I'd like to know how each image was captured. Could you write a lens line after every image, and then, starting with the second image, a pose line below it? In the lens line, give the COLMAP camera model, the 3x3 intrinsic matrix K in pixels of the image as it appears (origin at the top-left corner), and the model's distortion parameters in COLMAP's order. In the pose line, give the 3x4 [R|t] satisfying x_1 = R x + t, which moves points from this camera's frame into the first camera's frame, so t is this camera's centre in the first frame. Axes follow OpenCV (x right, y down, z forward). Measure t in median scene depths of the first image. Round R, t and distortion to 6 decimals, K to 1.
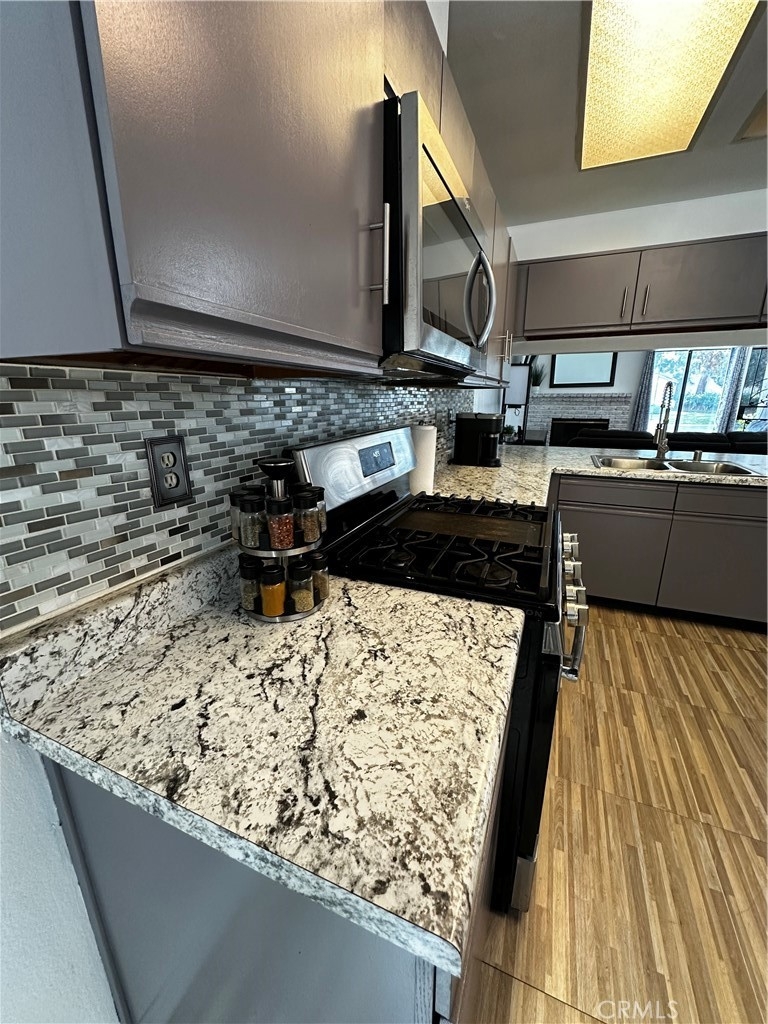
lens RADIAL K [[406.1, 0, 378.9], [0, 406.1, 510.5], [0, 0, 1]] dist [-0.007589, -0.000148]
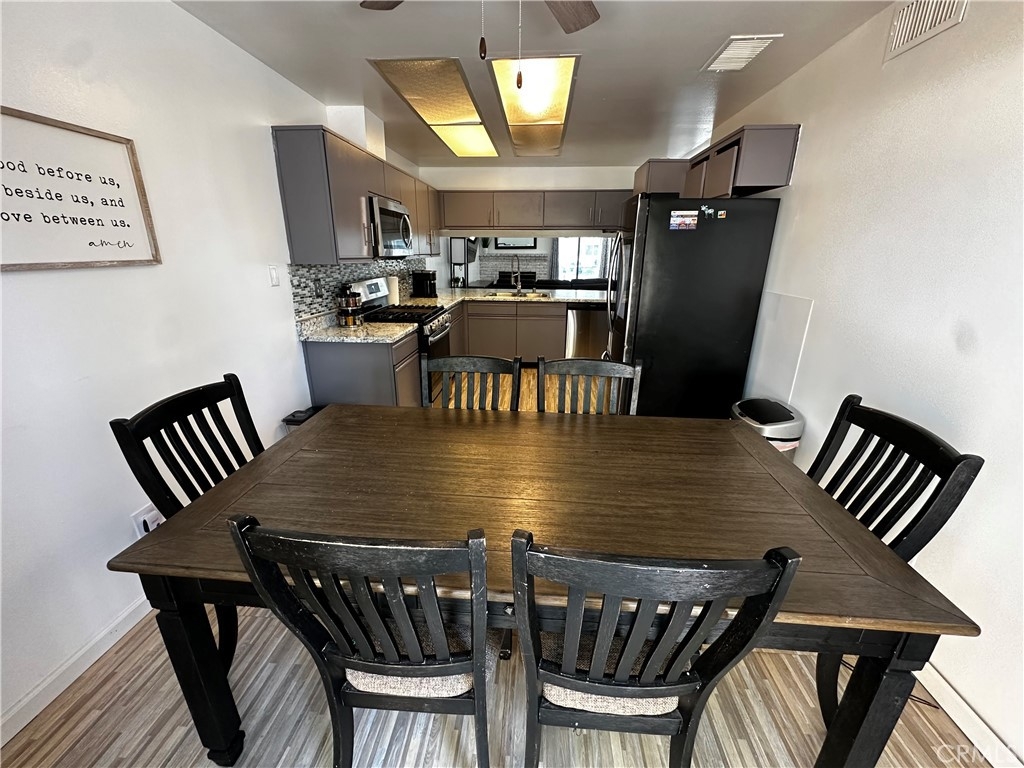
lens RADIAL K [[406.1, 0, 511.0], [0, 406.1, 385.2], [0, 0, 1]] dist [-0.007589, -0.000148]
pose [[0.942415, -0.092994, 0.321256, -0.111821], [0.076609, 0.995050, 0.063302, 0.682581], [-0.325553, -0.035046, 0.944874, -3.107688]]
